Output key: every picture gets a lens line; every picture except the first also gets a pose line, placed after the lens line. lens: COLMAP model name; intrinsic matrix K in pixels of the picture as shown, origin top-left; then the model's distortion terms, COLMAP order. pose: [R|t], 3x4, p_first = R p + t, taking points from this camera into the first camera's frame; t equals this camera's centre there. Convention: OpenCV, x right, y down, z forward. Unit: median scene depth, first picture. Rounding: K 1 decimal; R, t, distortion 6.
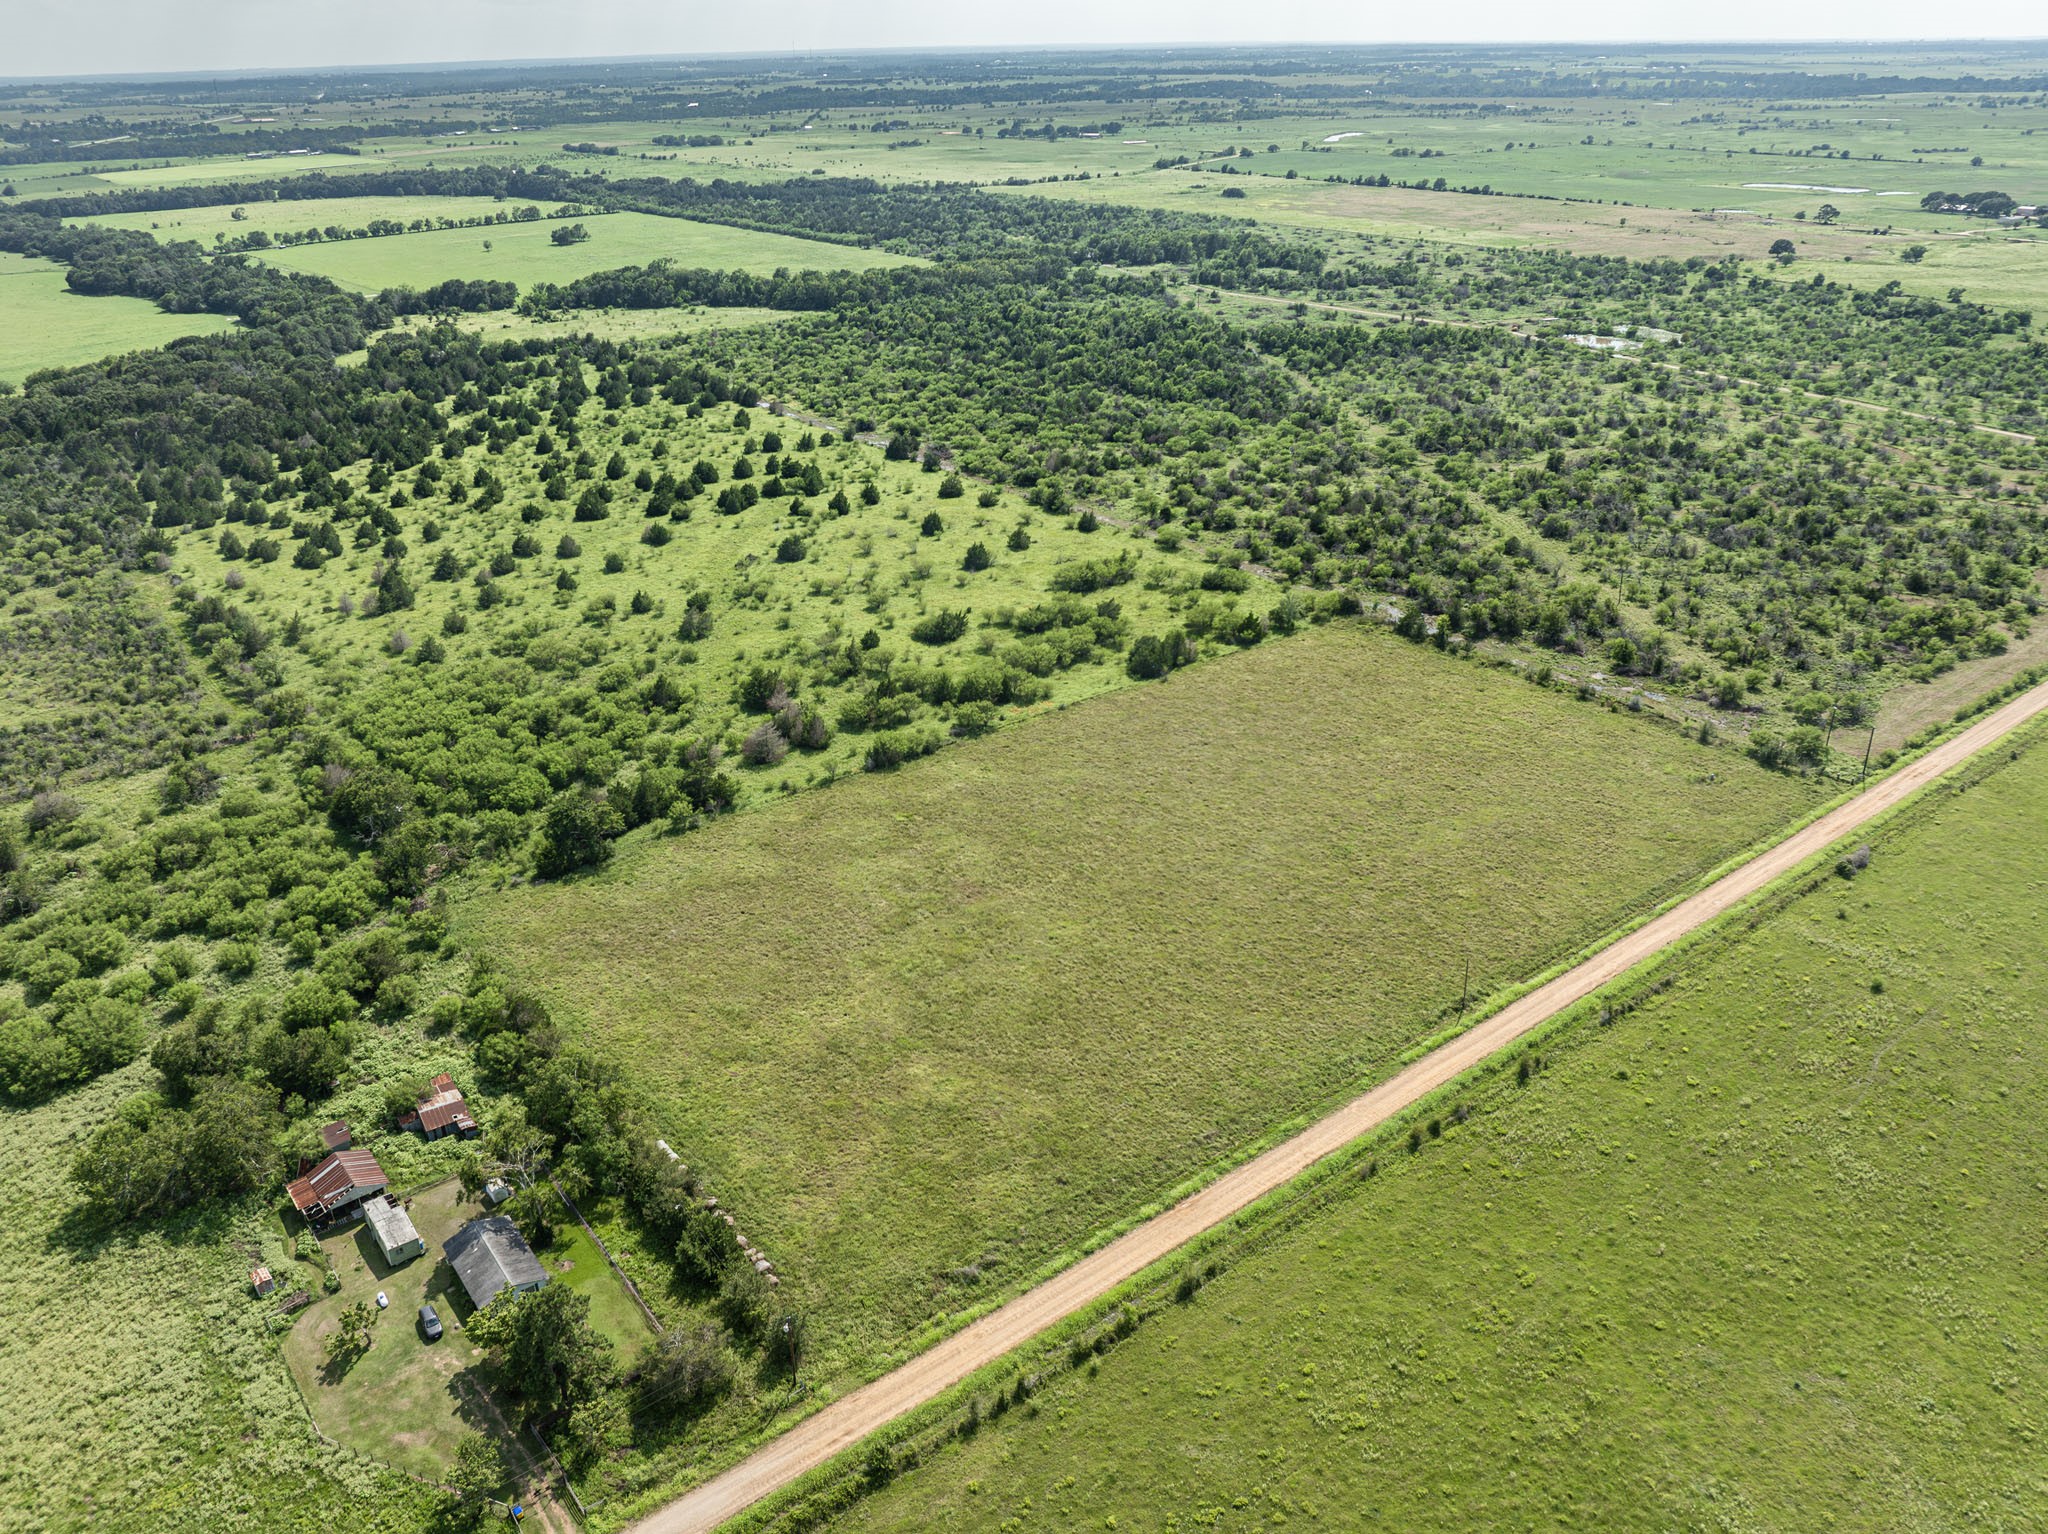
lens RADIAL K [[1485.7, 0, 1024.0], [0, 1485.7, 767.0], [0, 0, 1]] dist [-0.057019, 0.030035]
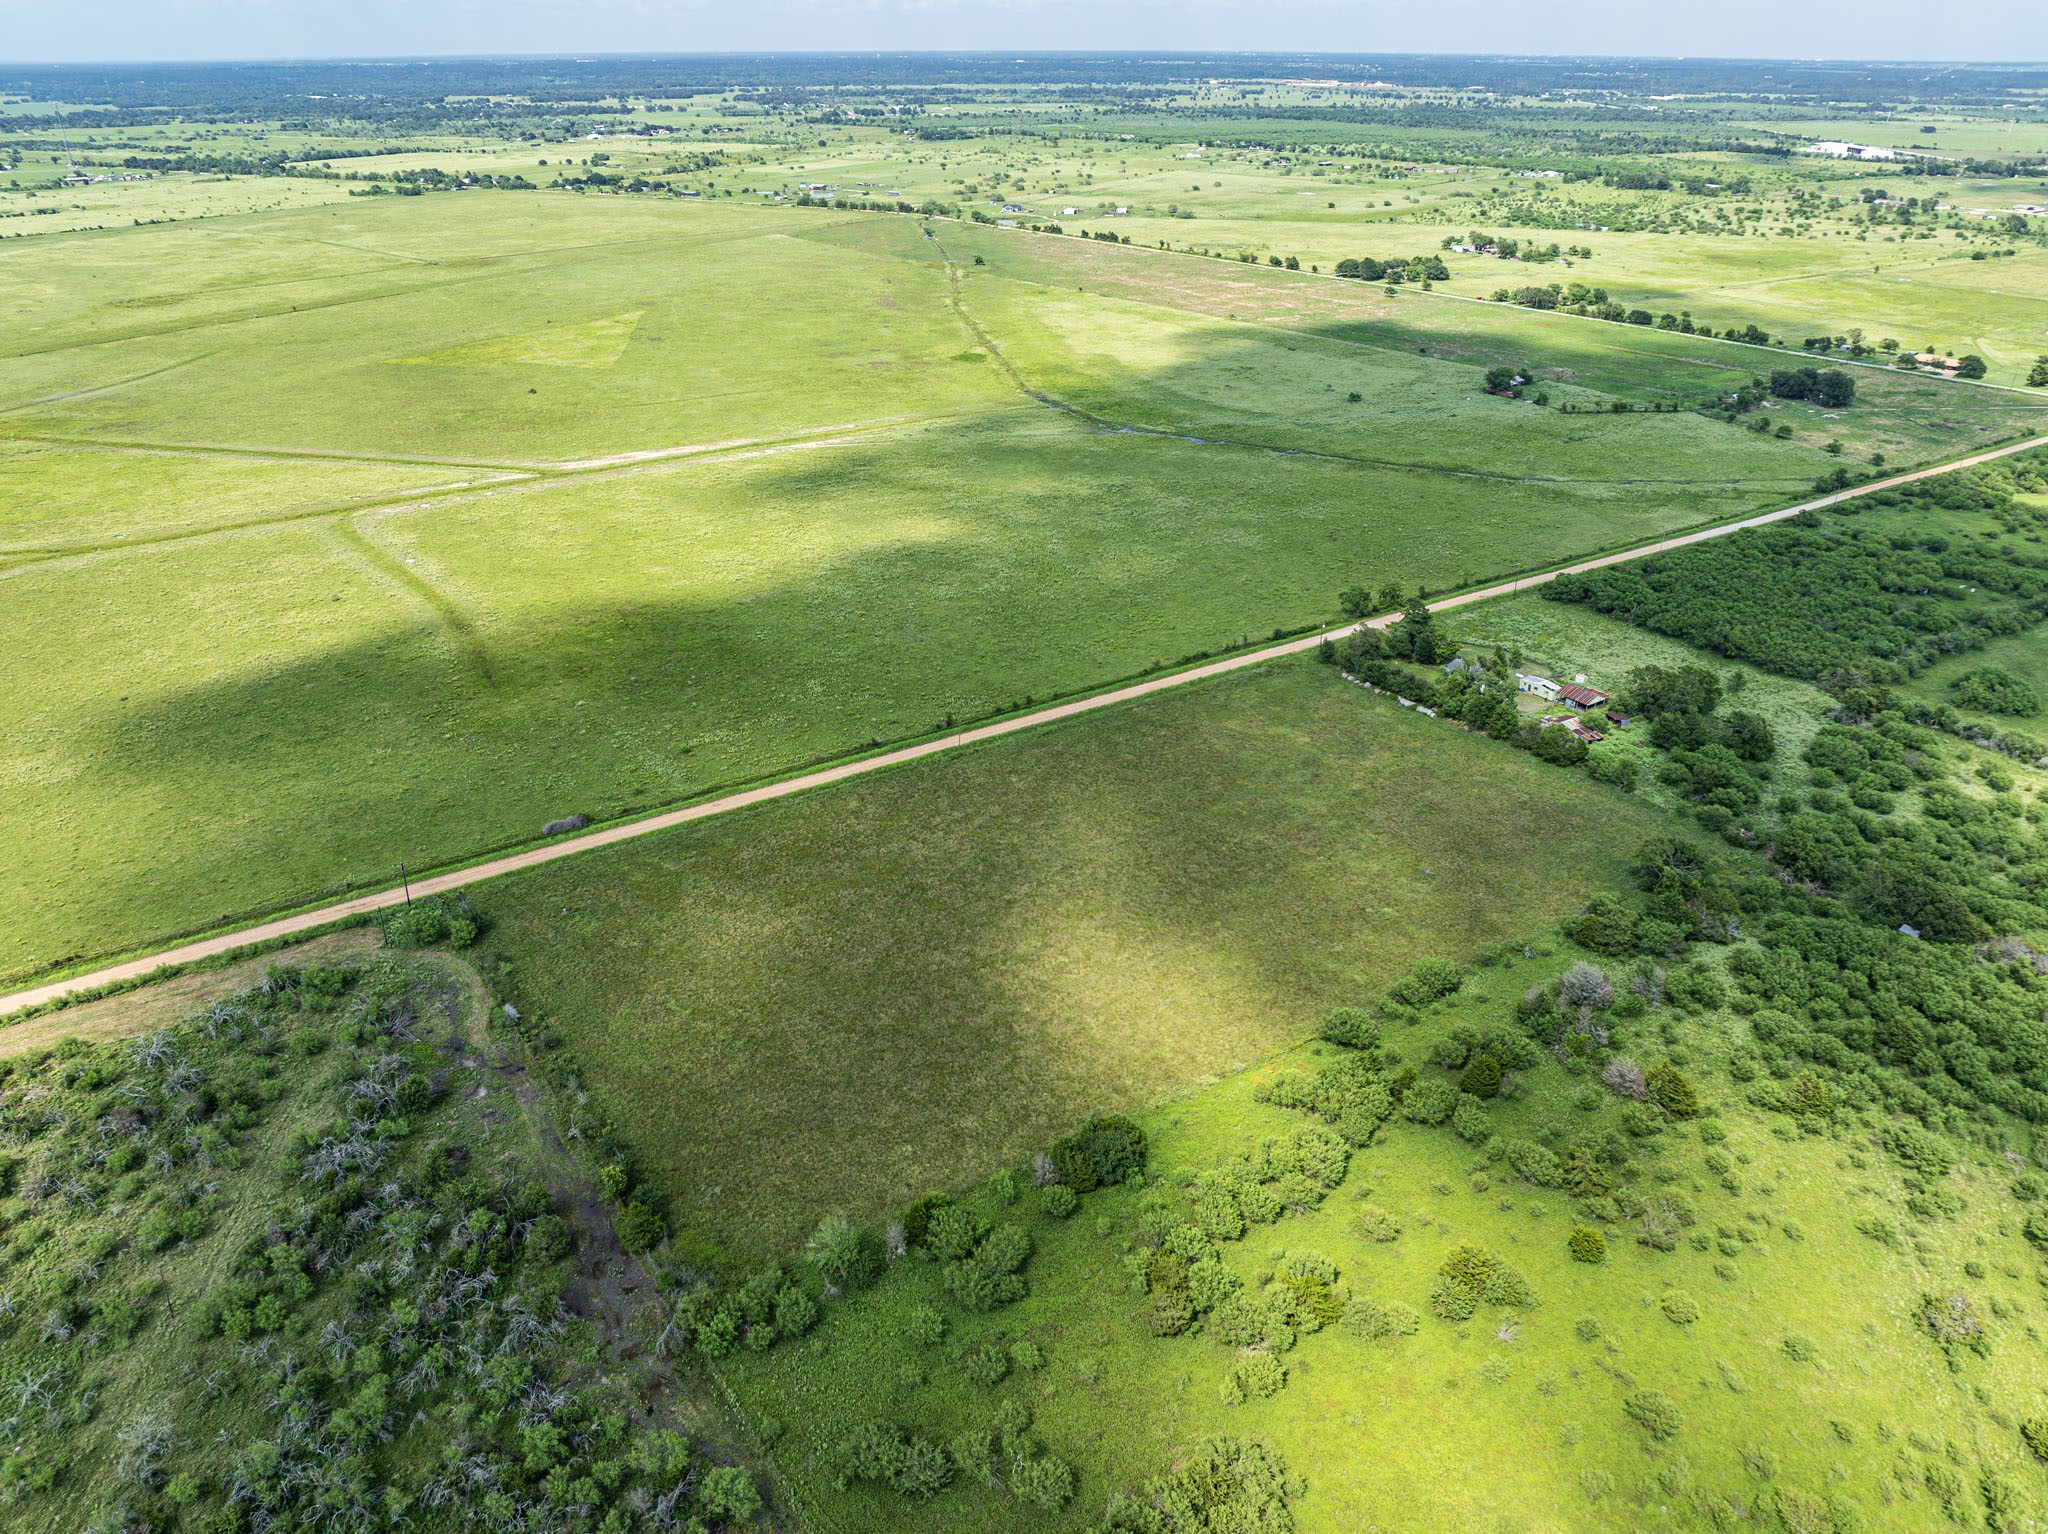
lens RADIAL K [[1485.7, 0, 1024.0], [0, 1485.7, 767.0], [0, 0, 1]] dist [-0.057019, 0.030035]
pose [[-0.997630, -0.013912, 0.067386, 0.070093], [0.045256, 0.605033, 0.794913, -0.604185], [-0.051829, 0.796079, -0.602969, 1.099623]]
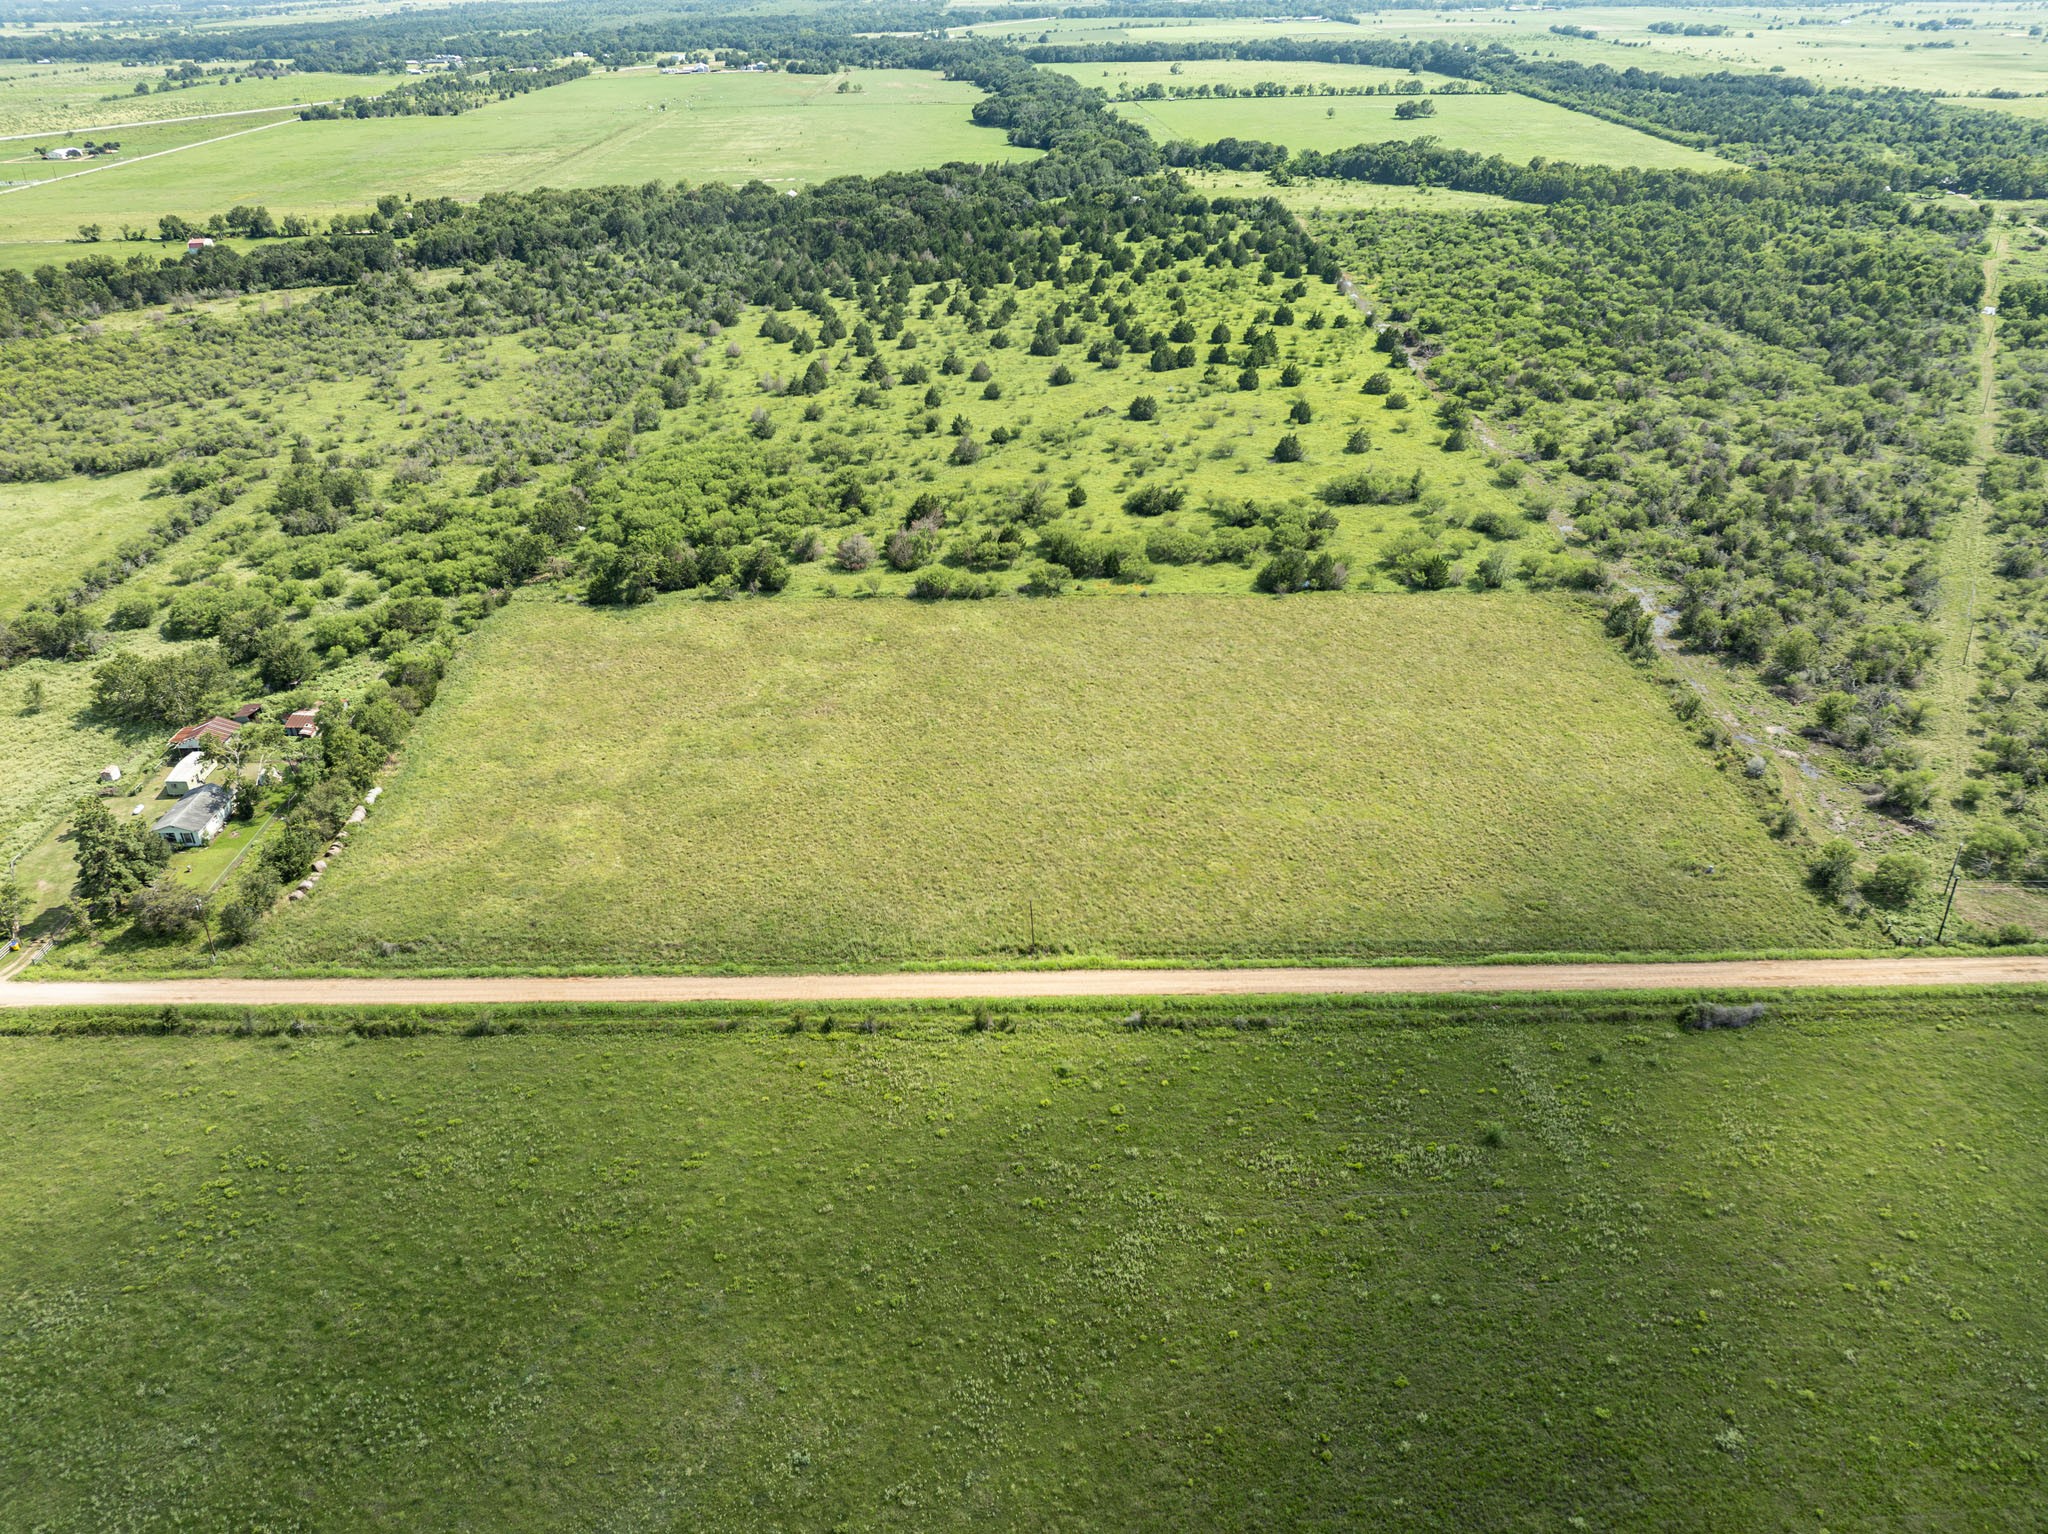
lens RADIAL K [[1497.5, 0, 1031.5], [0, 1497.5, 728.9], [0, 0, 1]] dist [-0.074567, 0.043763]
pose [[0.794315, 0.287420, -0.535213, 0.420941], [-0.263465, 0.956818, 0.122819, -0.046262], [0.547403, 0.043453, 0.835740, 0.127009]]
